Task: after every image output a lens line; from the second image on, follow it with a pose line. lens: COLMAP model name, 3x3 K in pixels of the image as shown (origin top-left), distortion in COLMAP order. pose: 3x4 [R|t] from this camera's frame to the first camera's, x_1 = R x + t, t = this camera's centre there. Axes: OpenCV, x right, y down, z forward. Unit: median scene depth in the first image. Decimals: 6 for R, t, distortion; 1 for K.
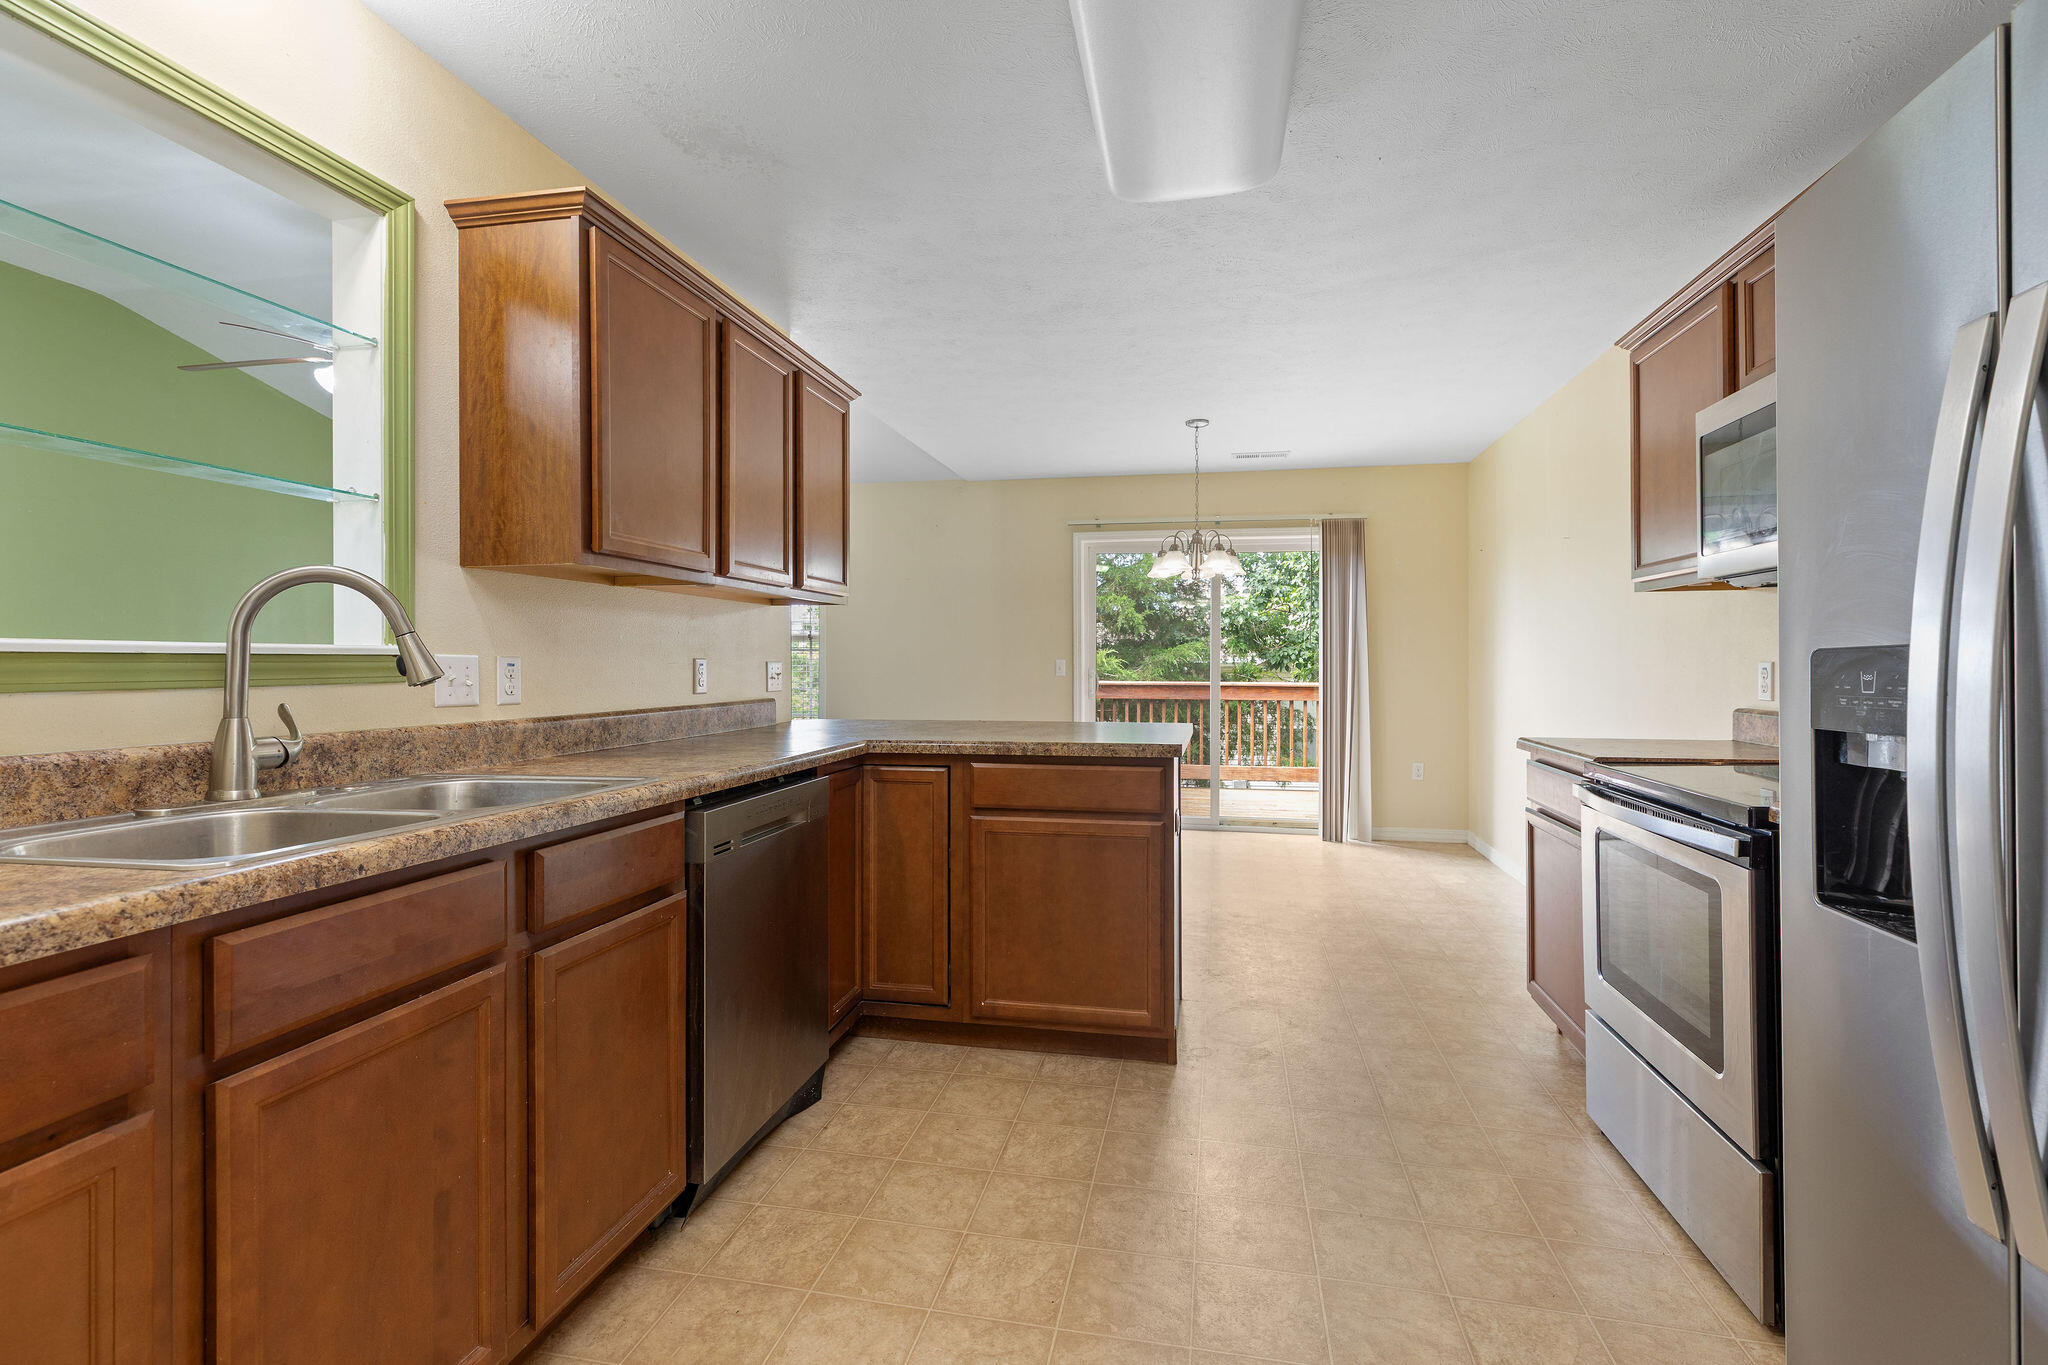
lens RADIAL K [[943.5, 0, 1023.3], [0, 943.5, 672.3], [0, 0, 1]] dist [0.002722, 0.000131]
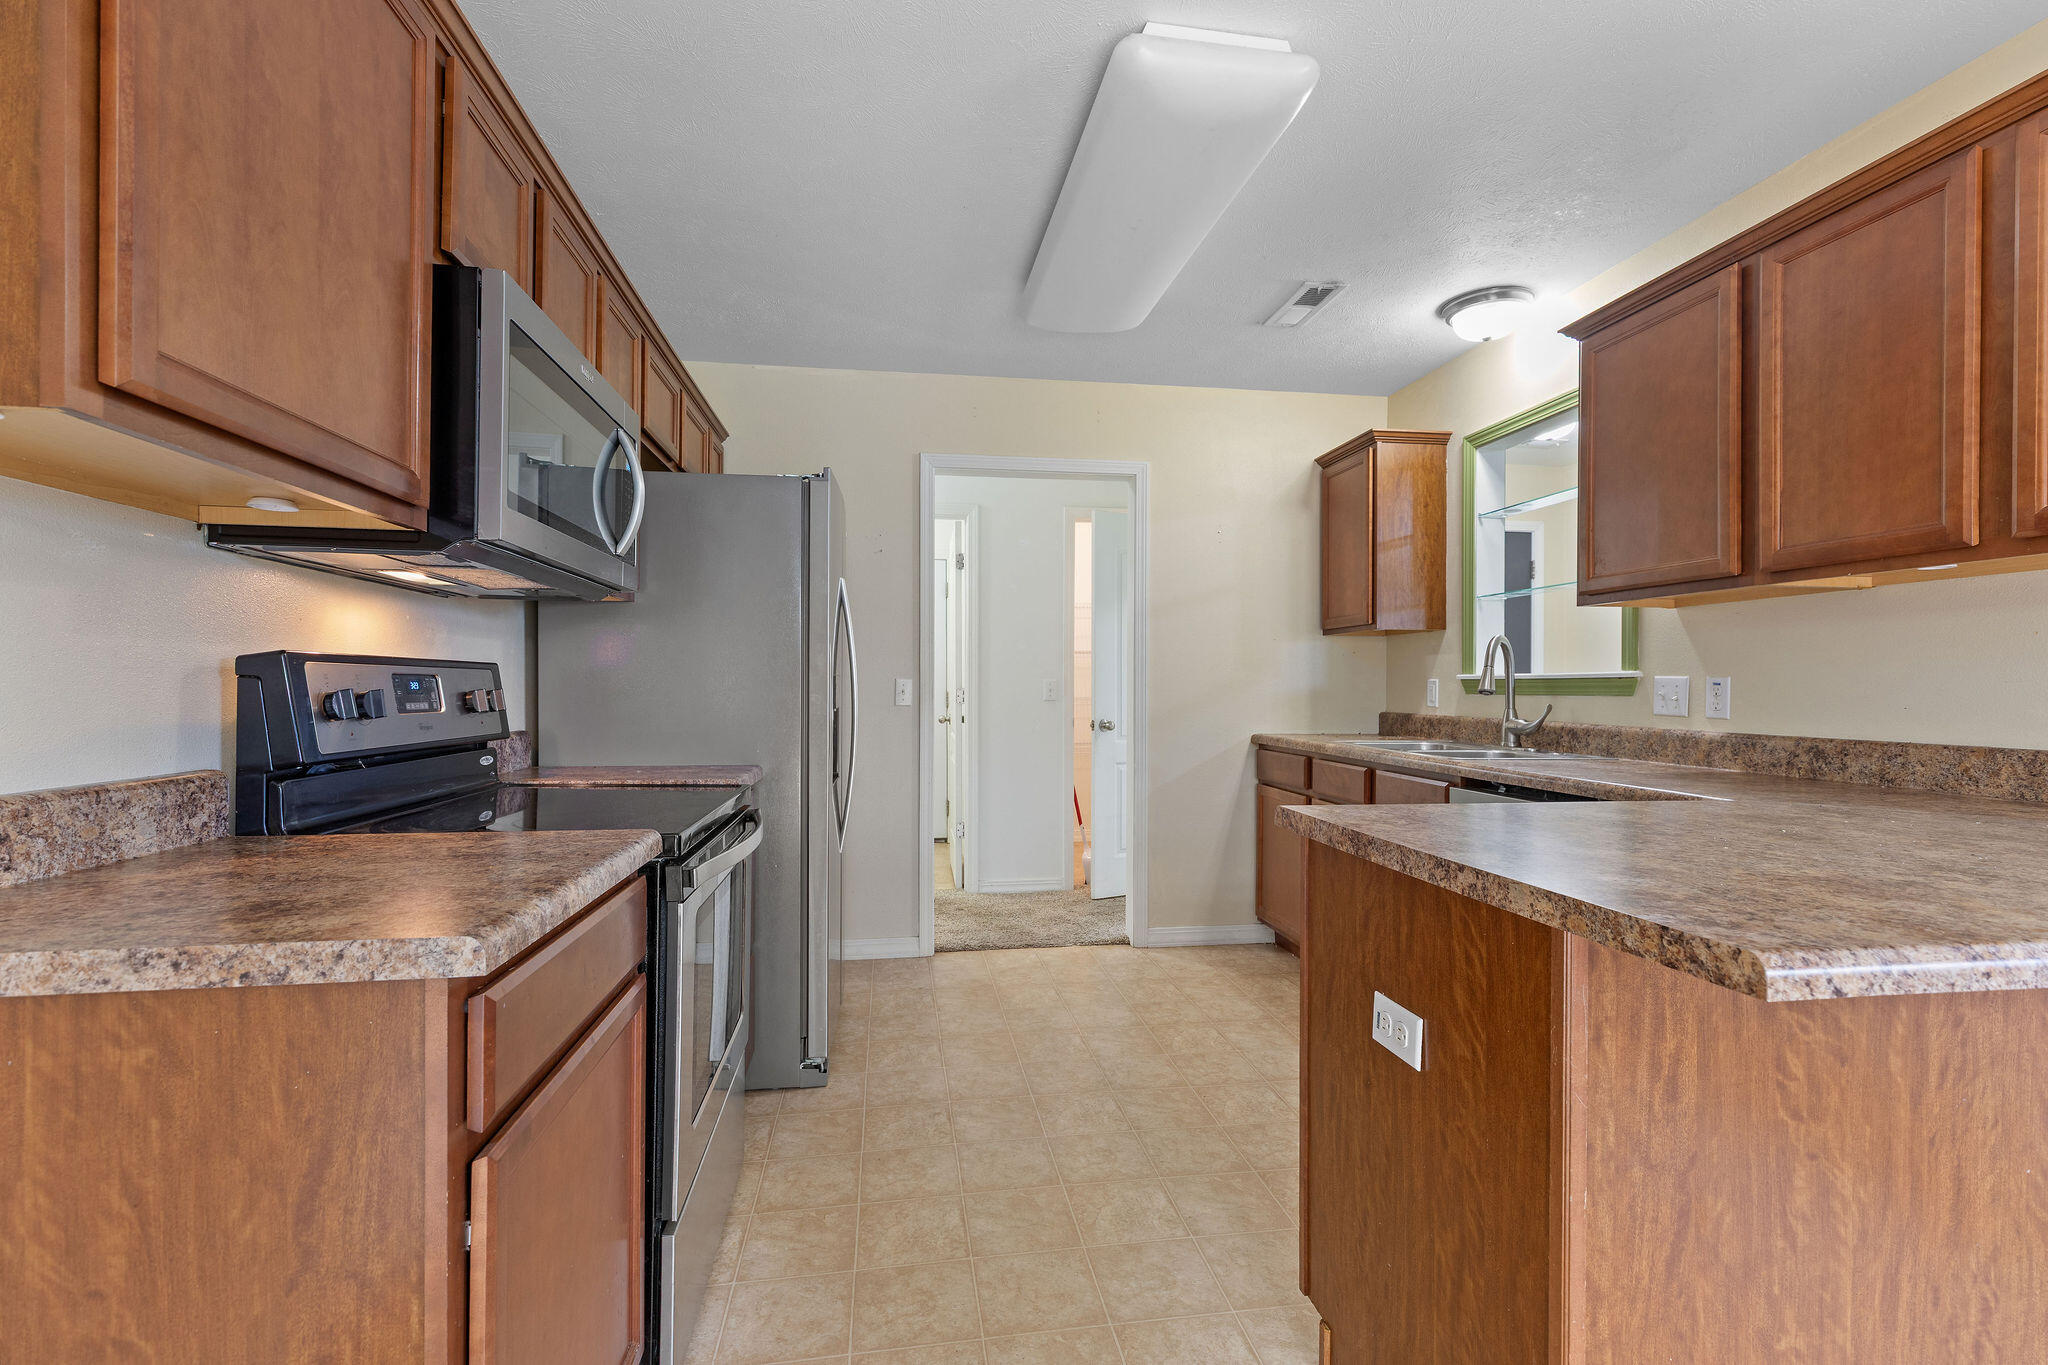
lens RADIAL K [[943.5, 0, 1023.3], [0, 943.5, 672.3], [0, 0, 1]] dist [0.002722, 0.000131]
pose [[-0.942478, 0.024795, -0.333346, 0.610869], [0.027974, 0.999597, -0.004739, -0.038483], [0.333095, -0.013792, -0.942793, 1.801989]]
